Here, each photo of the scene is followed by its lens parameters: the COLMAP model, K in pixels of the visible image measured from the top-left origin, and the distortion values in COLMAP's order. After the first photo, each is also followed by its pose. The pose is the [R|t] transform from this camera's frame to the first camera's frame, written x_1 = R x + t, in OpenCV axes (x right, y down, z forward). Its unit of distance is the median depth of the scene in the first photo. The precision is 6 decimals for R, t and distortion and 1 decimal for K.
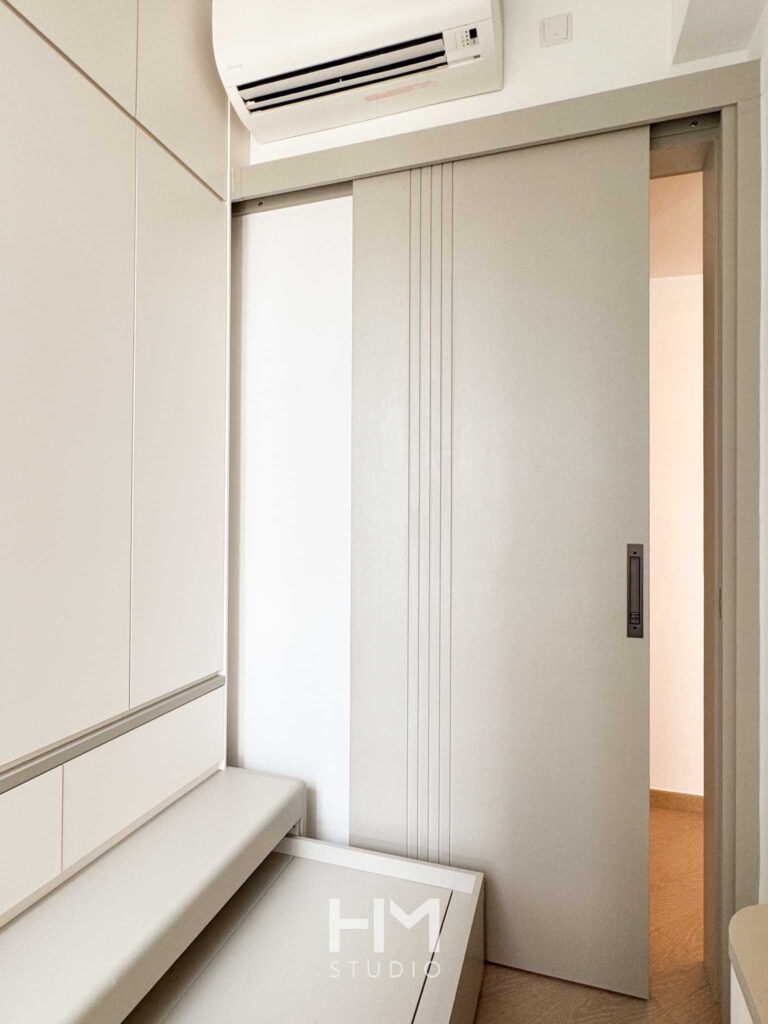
lens RADIAL K [[513.9, 0, 384.5], [0, 513.9, 509.3], [0, 0, 1]] dist [0.005056, 0.001978]
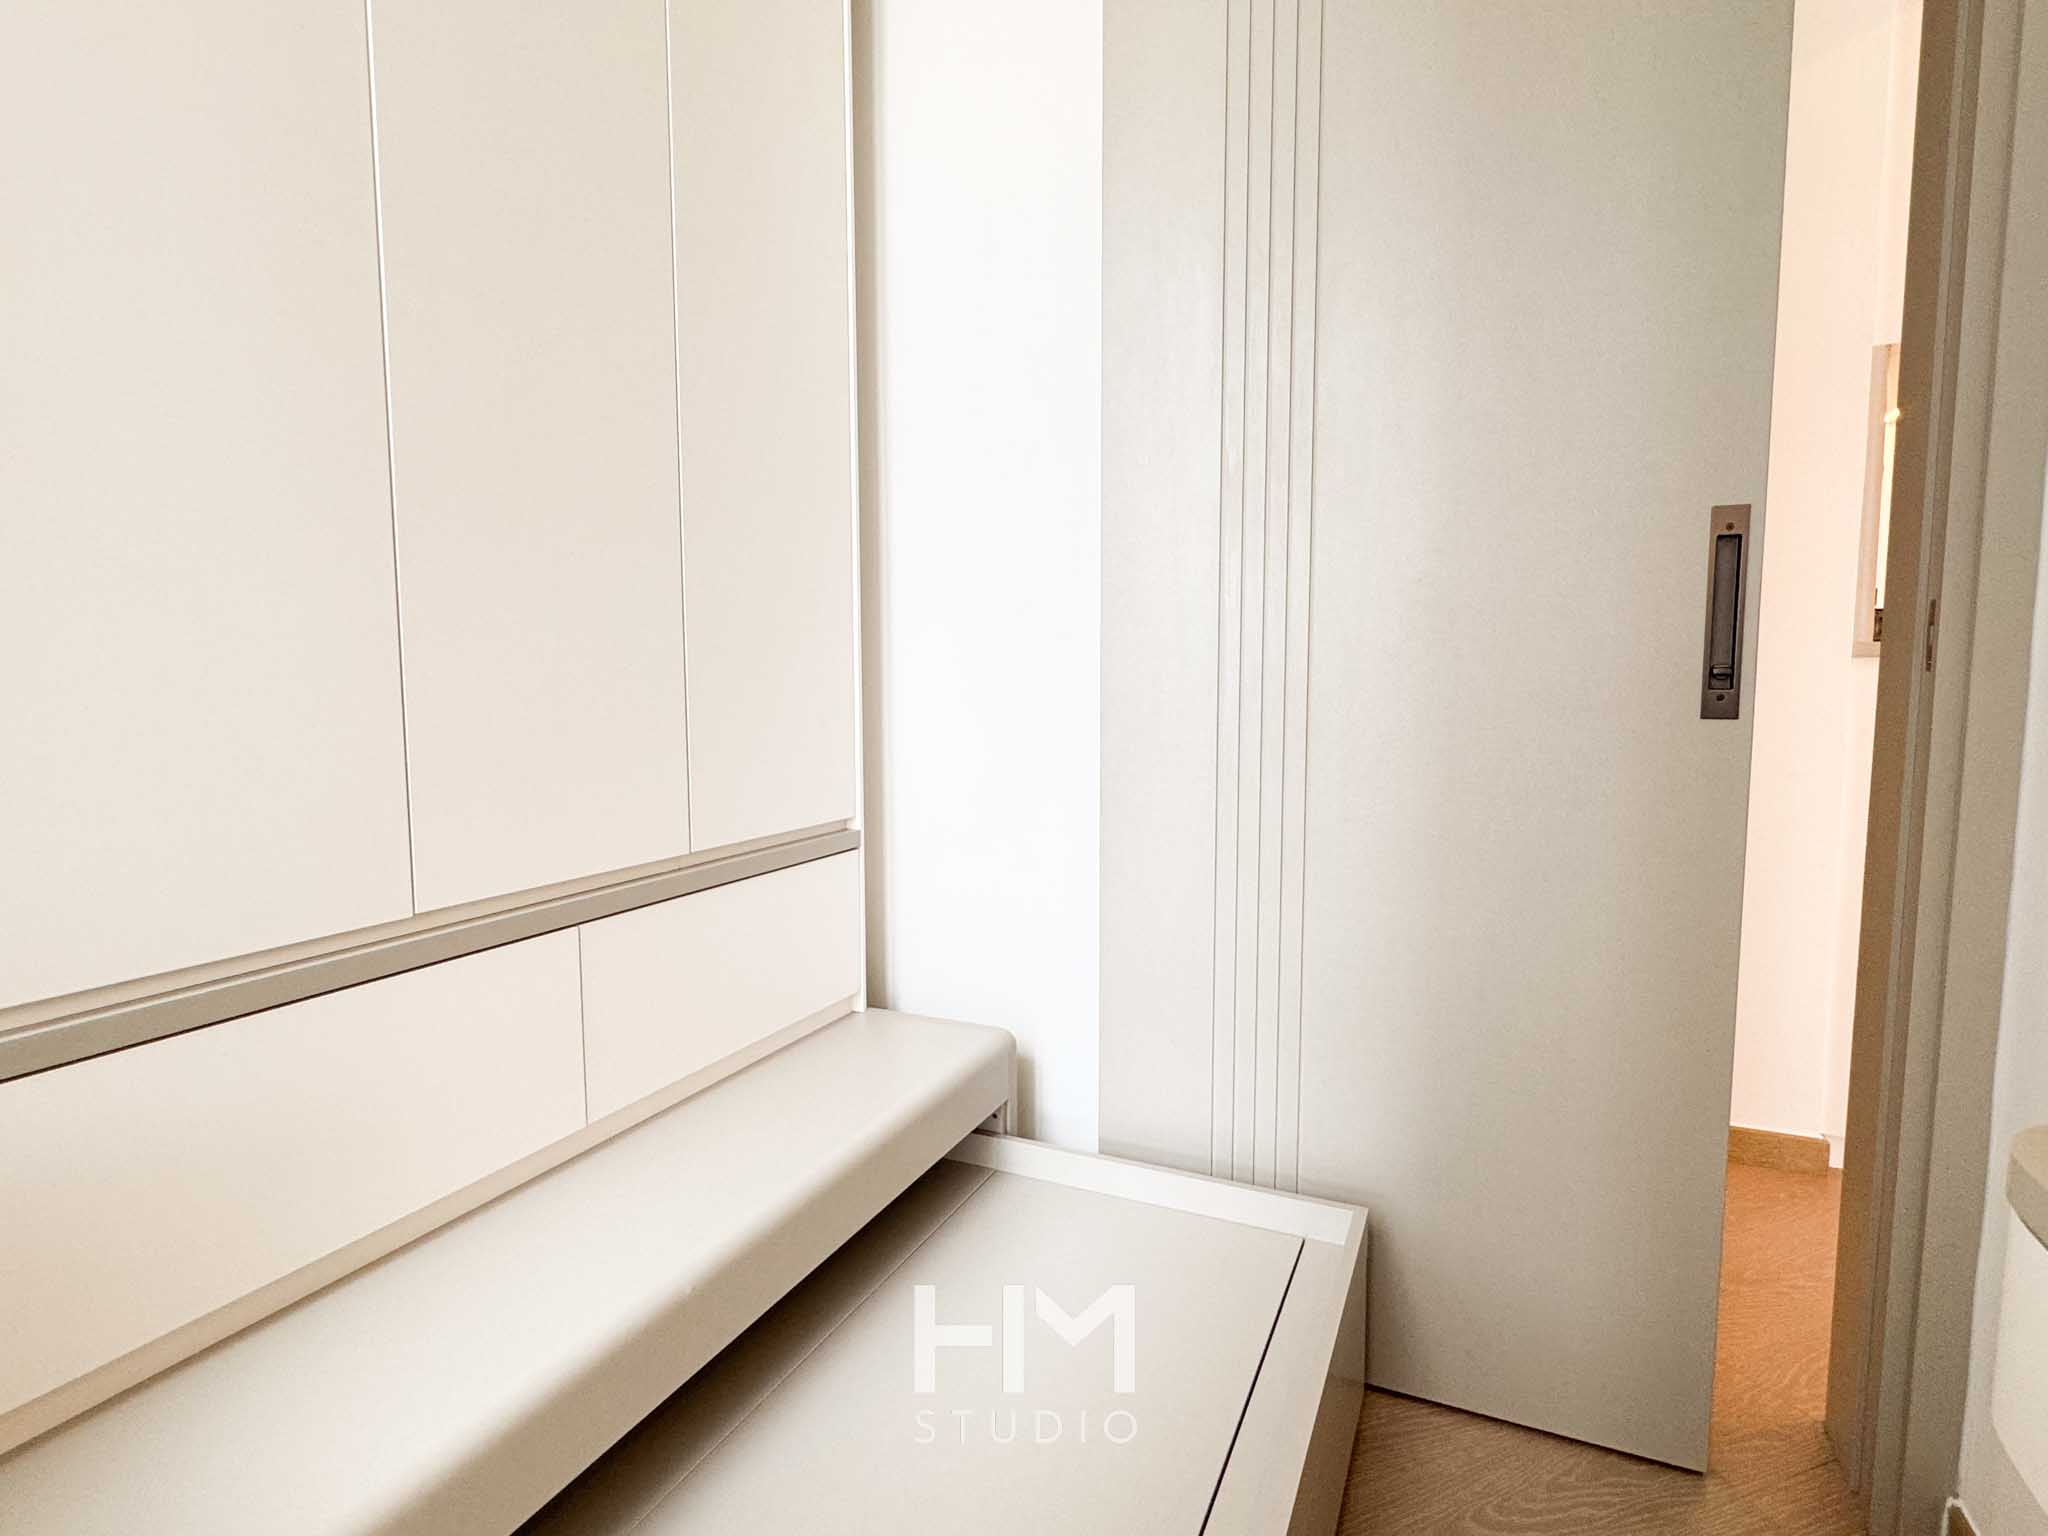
lens RADIAL K [[1027.7, 0, 1025.9], [0, 1027.7, 771.0], [0, 0, 1]] dist [0.005056, 0.001978]
pose [[0.990662, 0.003410, -0.136297, -0.001722], [0.009224, 0.995720, 0.091957, 0.175112], [0.136028, -0.092356, 0.986391, 0.001712]]
